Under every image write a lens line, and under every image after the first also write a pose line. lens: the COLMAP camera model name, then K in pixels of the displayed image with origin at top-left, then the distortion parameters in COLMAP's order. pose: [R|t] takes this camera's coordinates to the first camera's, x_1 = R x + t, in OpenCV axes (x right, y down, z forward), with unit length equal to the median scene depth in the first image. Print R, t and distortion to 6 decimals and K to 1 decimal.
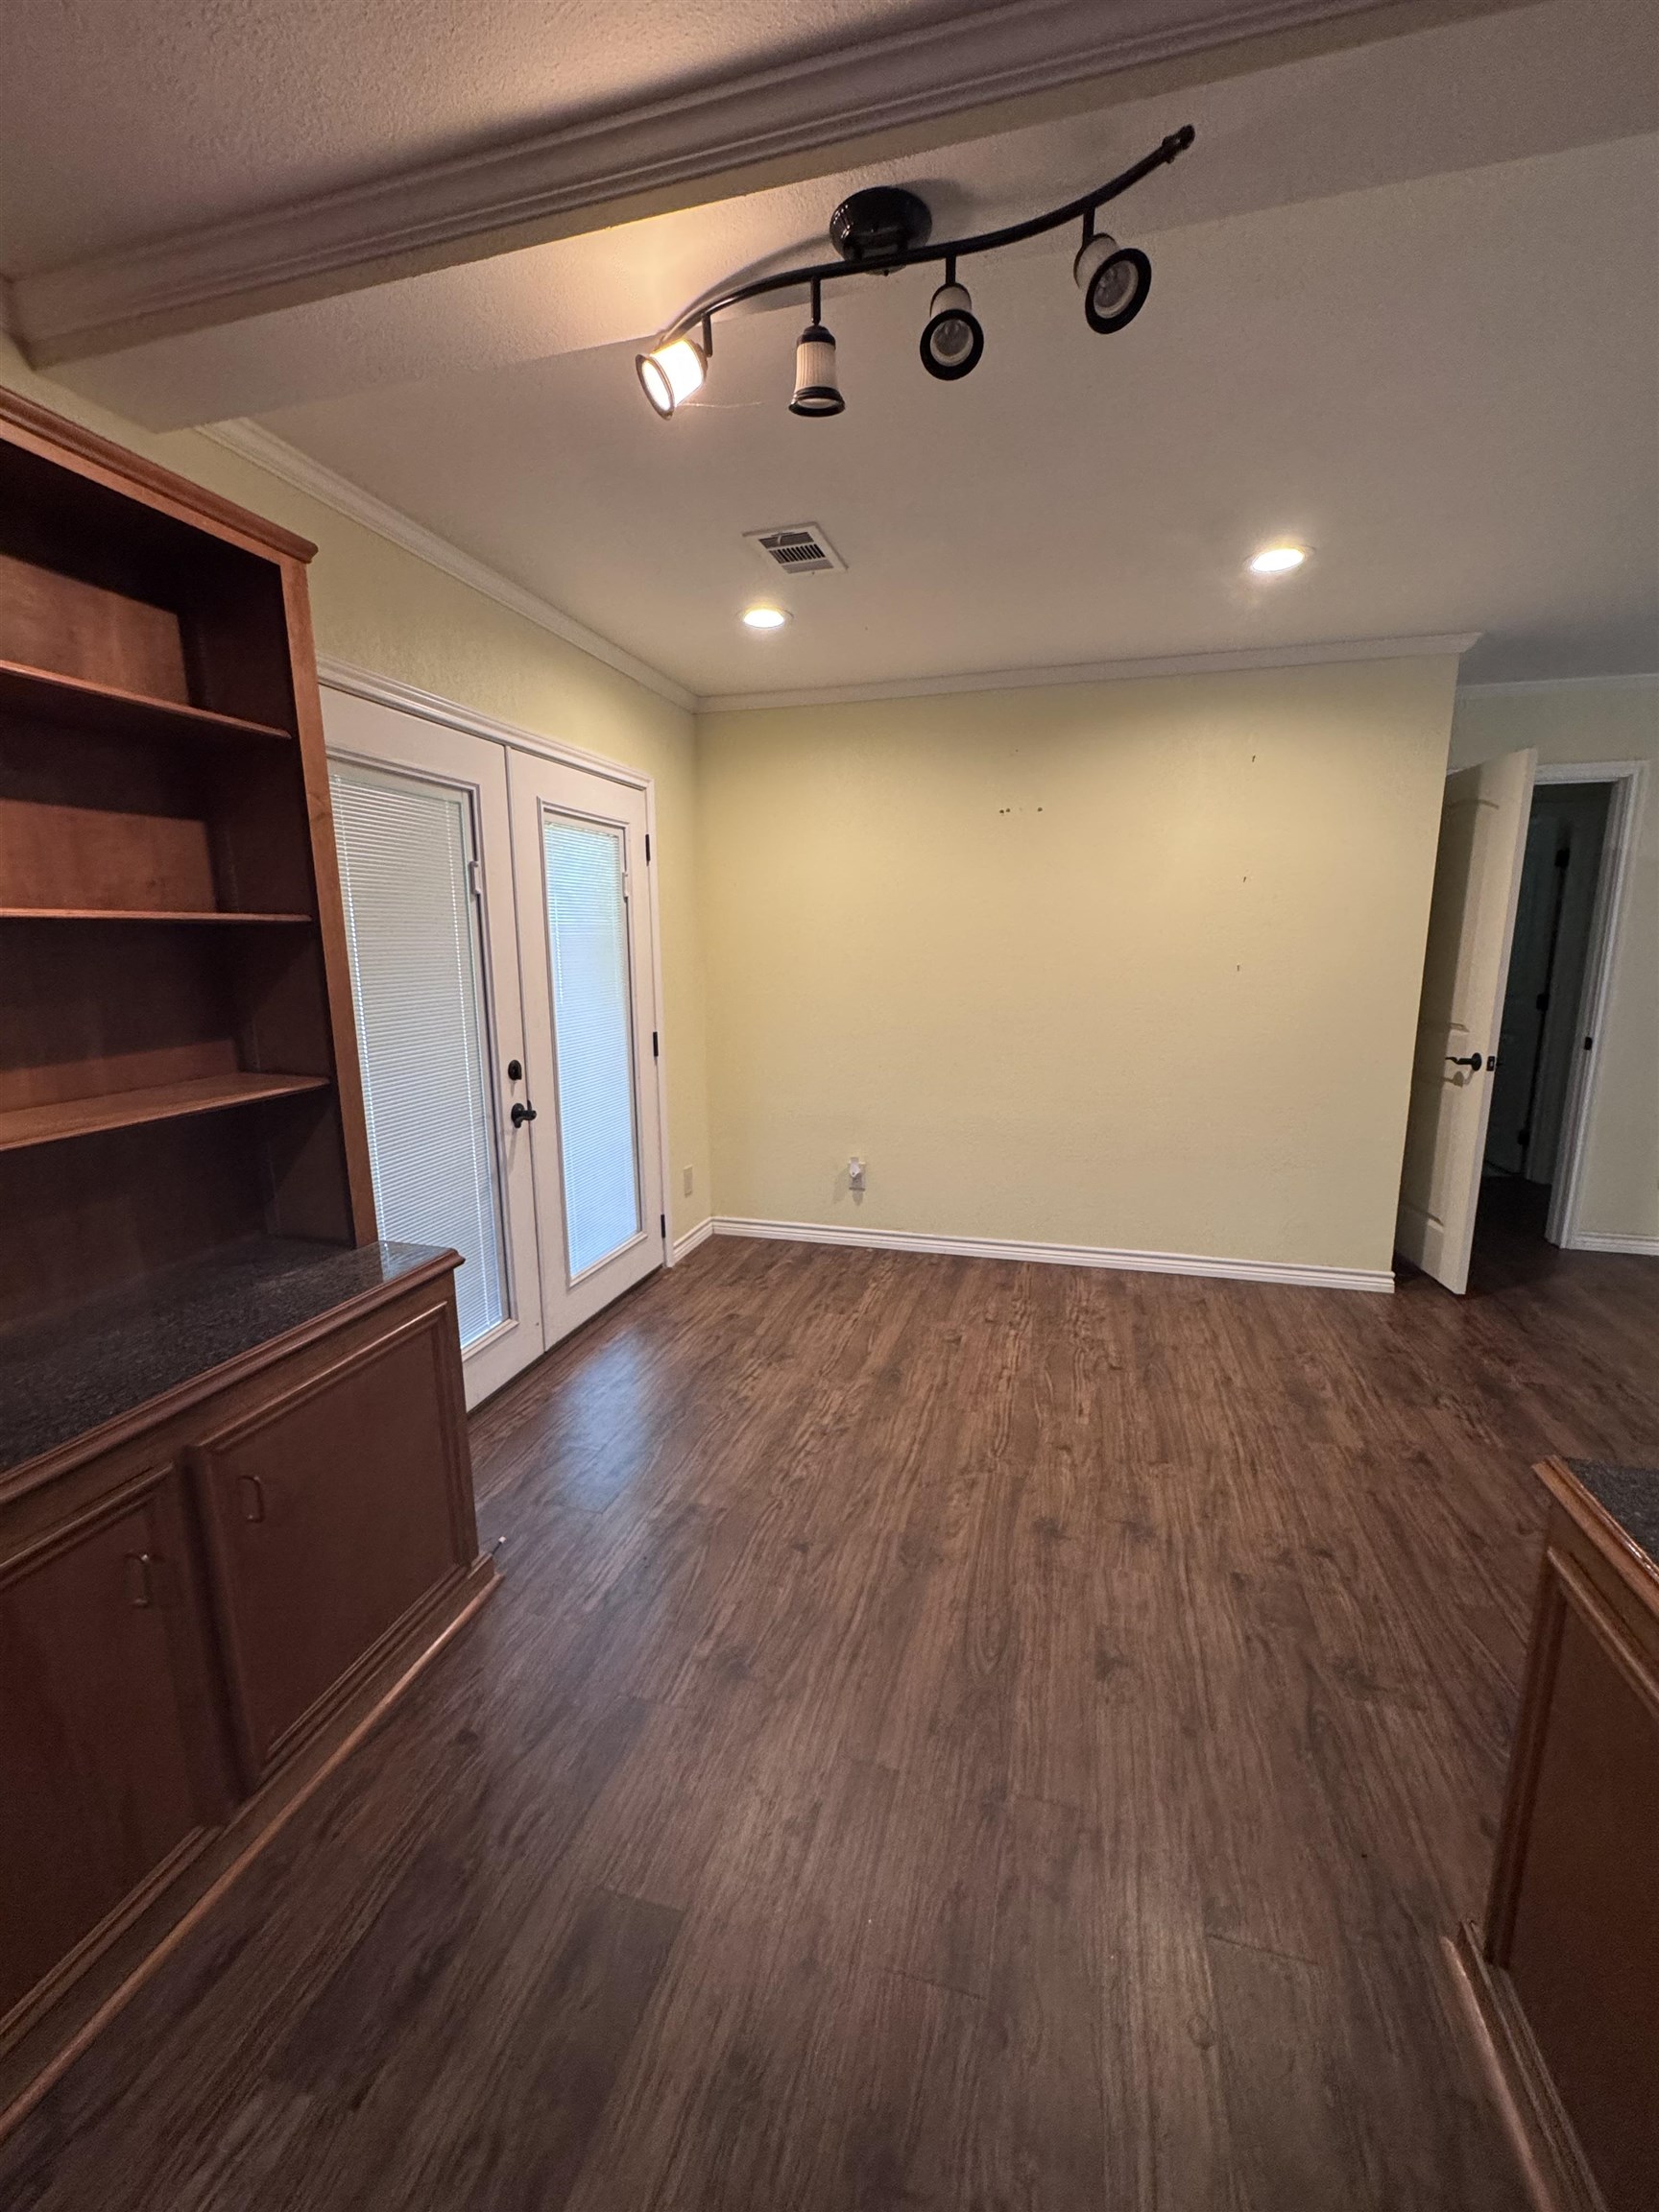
lens RADIAL K [[887.2, 0, 830.5], [0, 887.2, 1107.9], [0, 0, 1]] dist [0.000298, 0.000032]
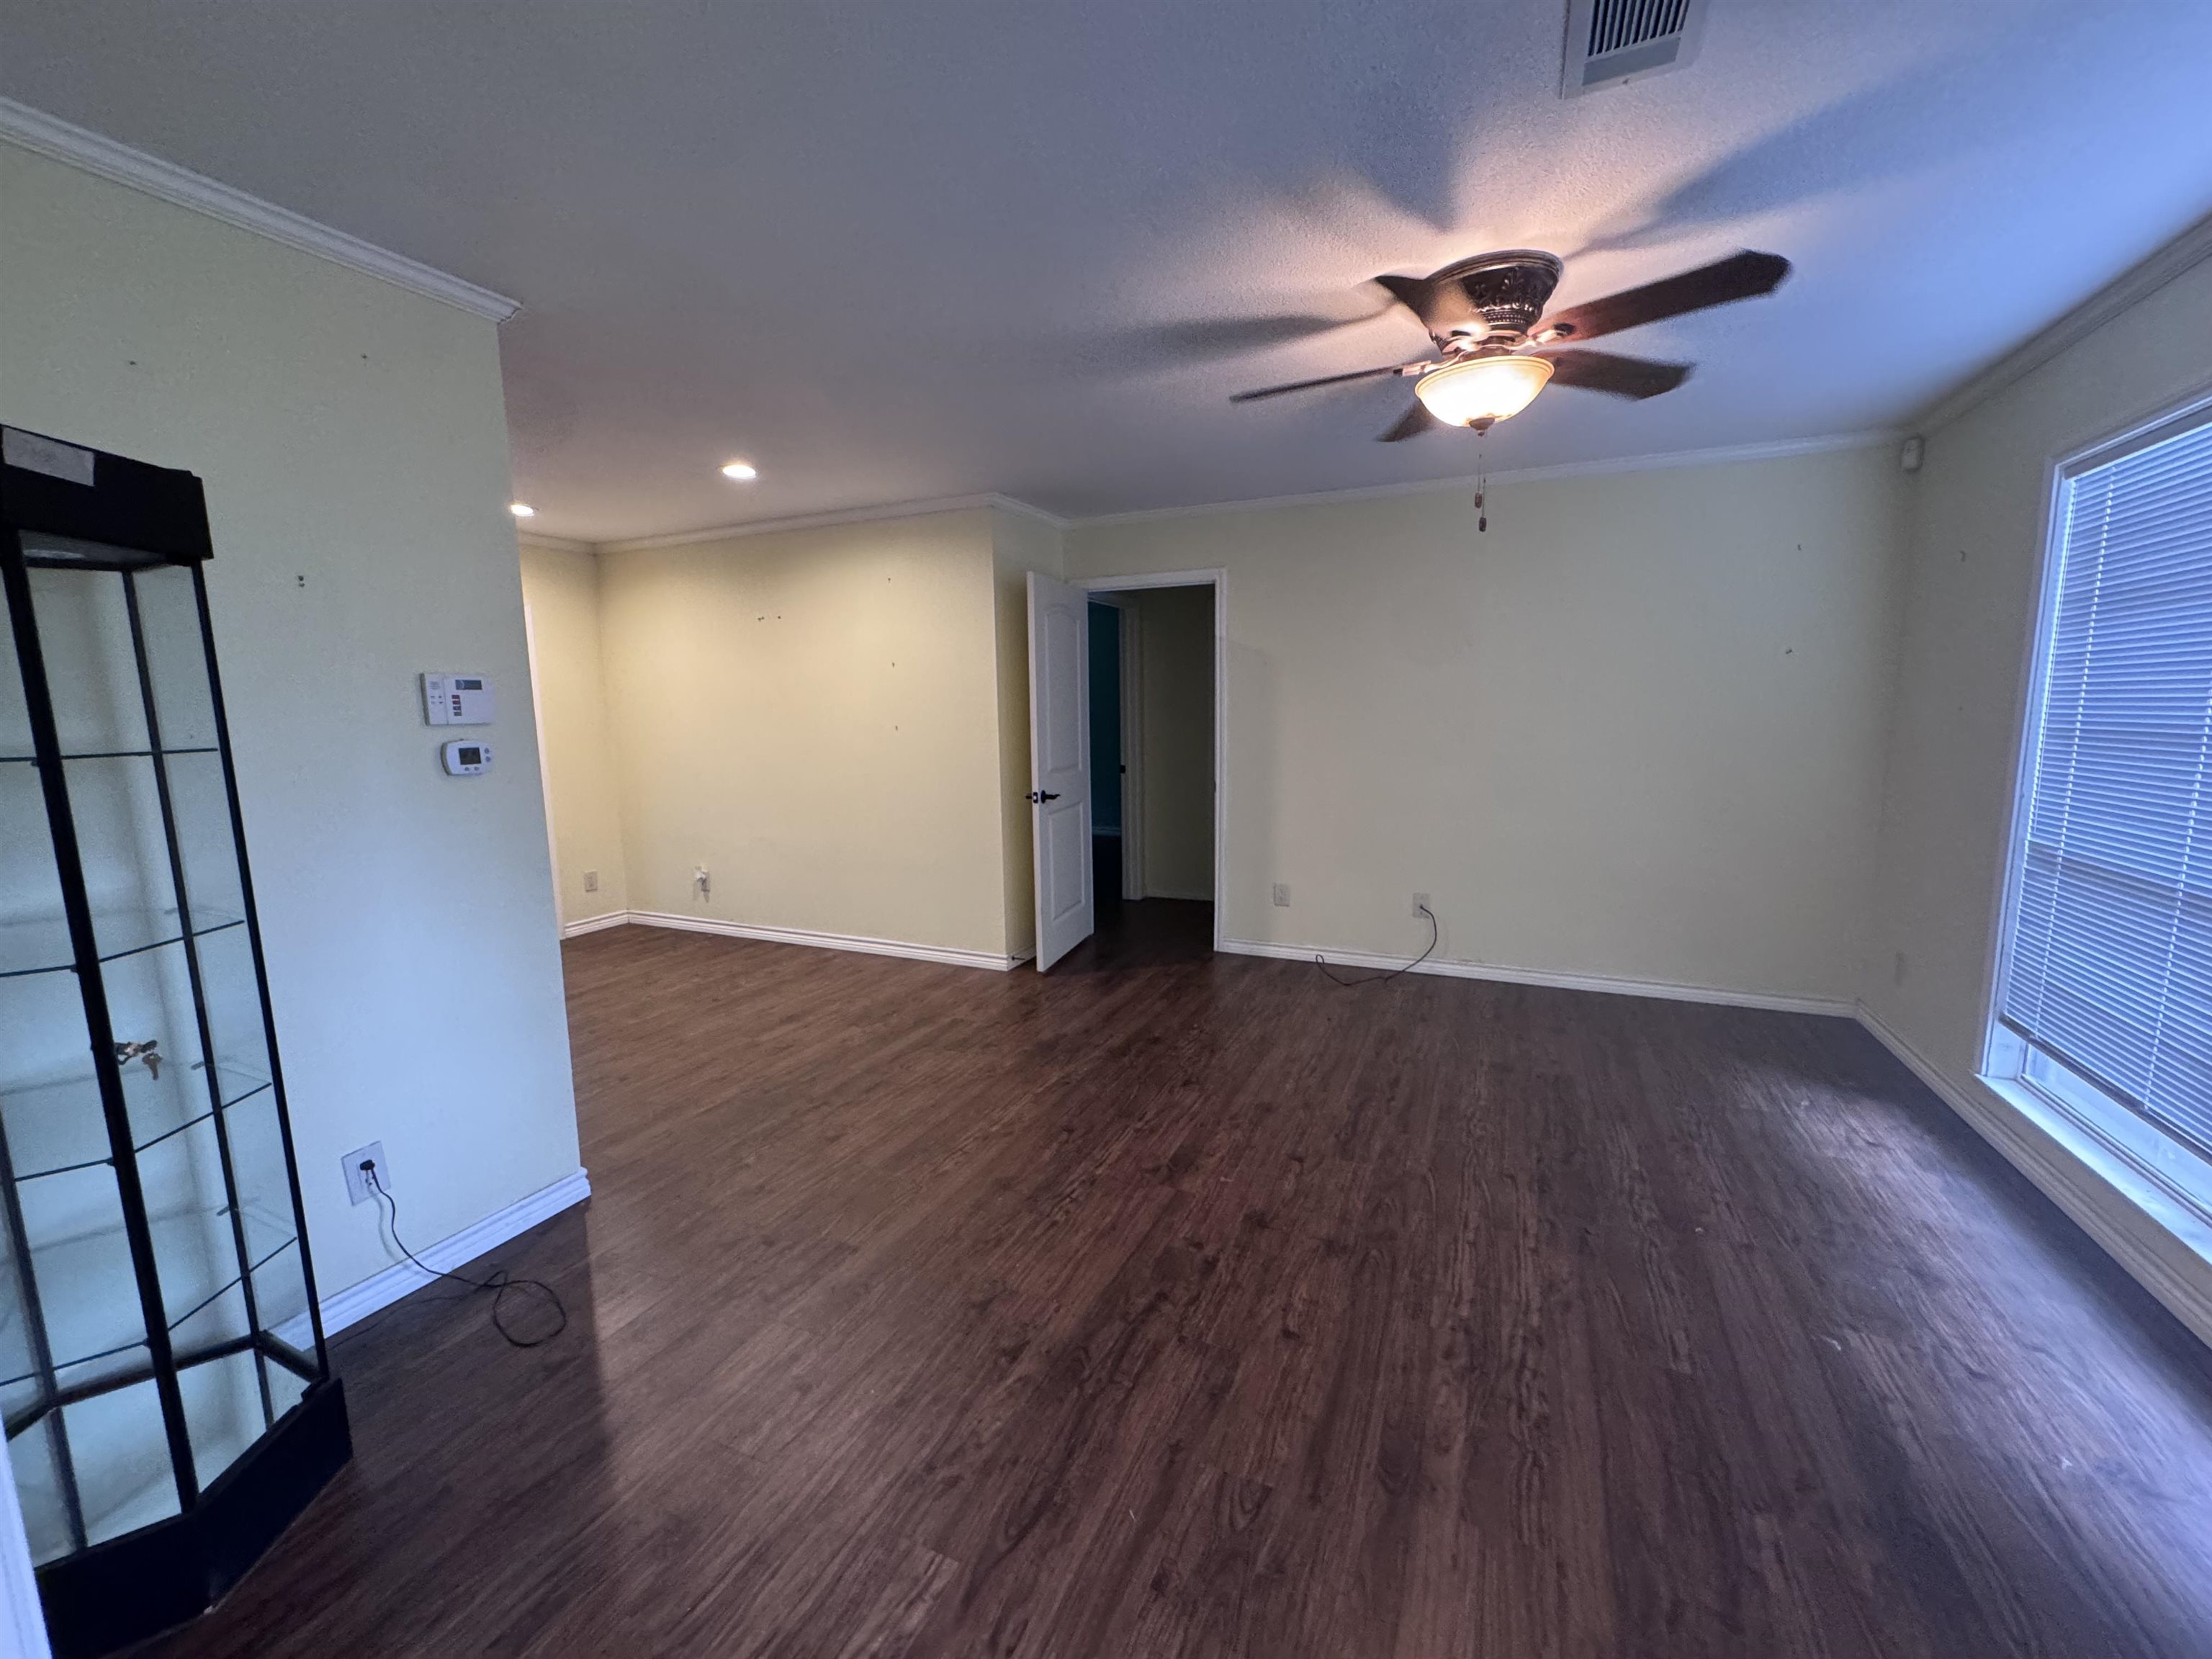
lens RADIAL K [[887.2, 0, 1106.8], [0, 887.2, 829.7], [0, 0, 1]] dist [0.000298, 0.000032]
pose [[0.987266, 0.014591, -0.158410, 0.994354], [-0.021854, 0.998783, -0.044205, 0.052983], [0.157572, 0.047104, 0.986383, -0.298332]]
